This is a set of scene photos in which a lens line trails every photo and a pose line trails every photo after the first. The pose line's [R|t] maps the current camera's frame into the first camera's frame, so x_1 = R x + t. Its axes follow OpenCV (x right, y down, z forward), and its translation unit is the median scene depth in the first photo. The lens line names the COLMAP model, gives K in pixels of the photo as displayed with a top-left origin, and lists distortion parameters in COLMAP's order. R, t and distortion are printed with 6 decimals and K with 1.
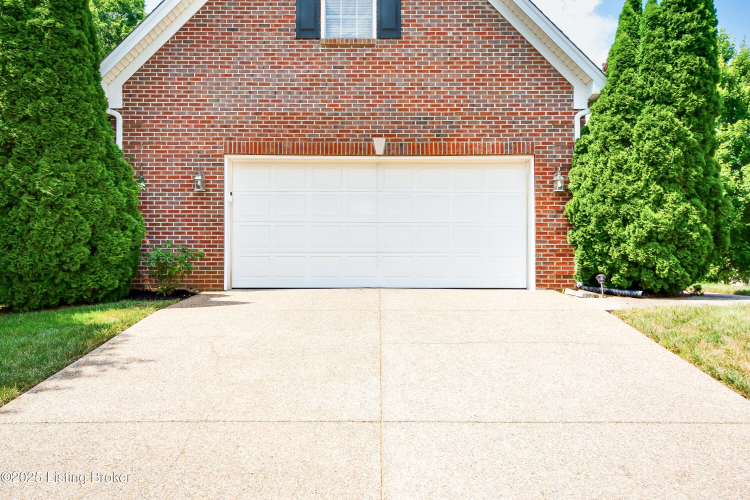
lens RADIAL K [[615.2, 0, 360.3], [0, 615.2, 246.2], [0, 0, 1]] dist [0.028784, 0.005910]
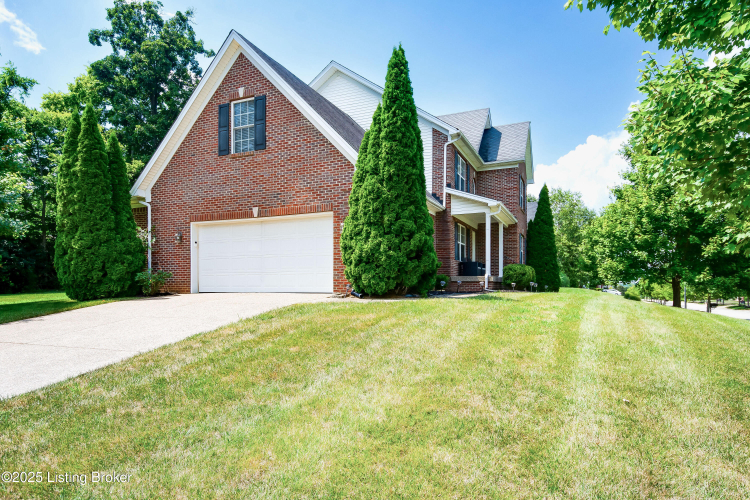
lens RADIAL K [[415.6, 0, 361.9], [0, 415.6, 282.5], [0, 0, 1]] dist [0.020298, 0.000669]
pose [[0.924298, -0.006690, -0.381613, 0.835101], [0.018253, 0.999477, 0.026688, 0.014075], [0.381234, -0.031633, 0.923937, 0.008378]]
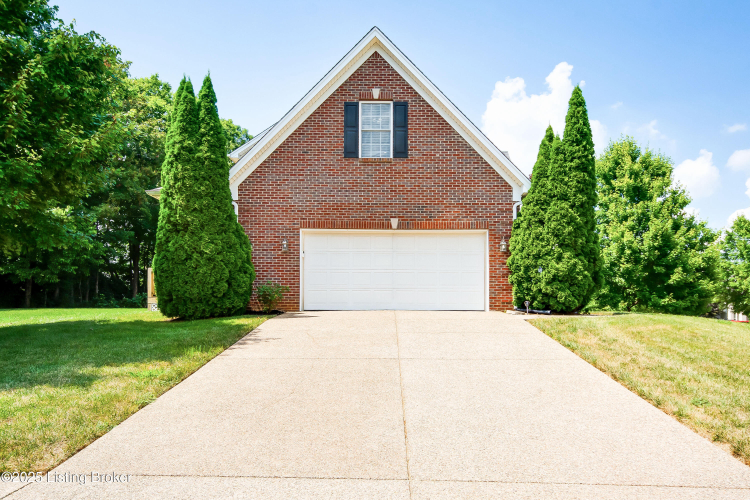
lens RADIAL K [[486.8, 0, 371.6], [0, 486.8, 289.4], [0, 0, 1]] dist [0.019116, 0.001795]
pose [[0.999979, 0.002755, -0.005937, -0.023678], [-0.002787, 0.999982, -0.005365, 0.022077], [0.005922, 0.005382, 0.999968, -0.324290]]
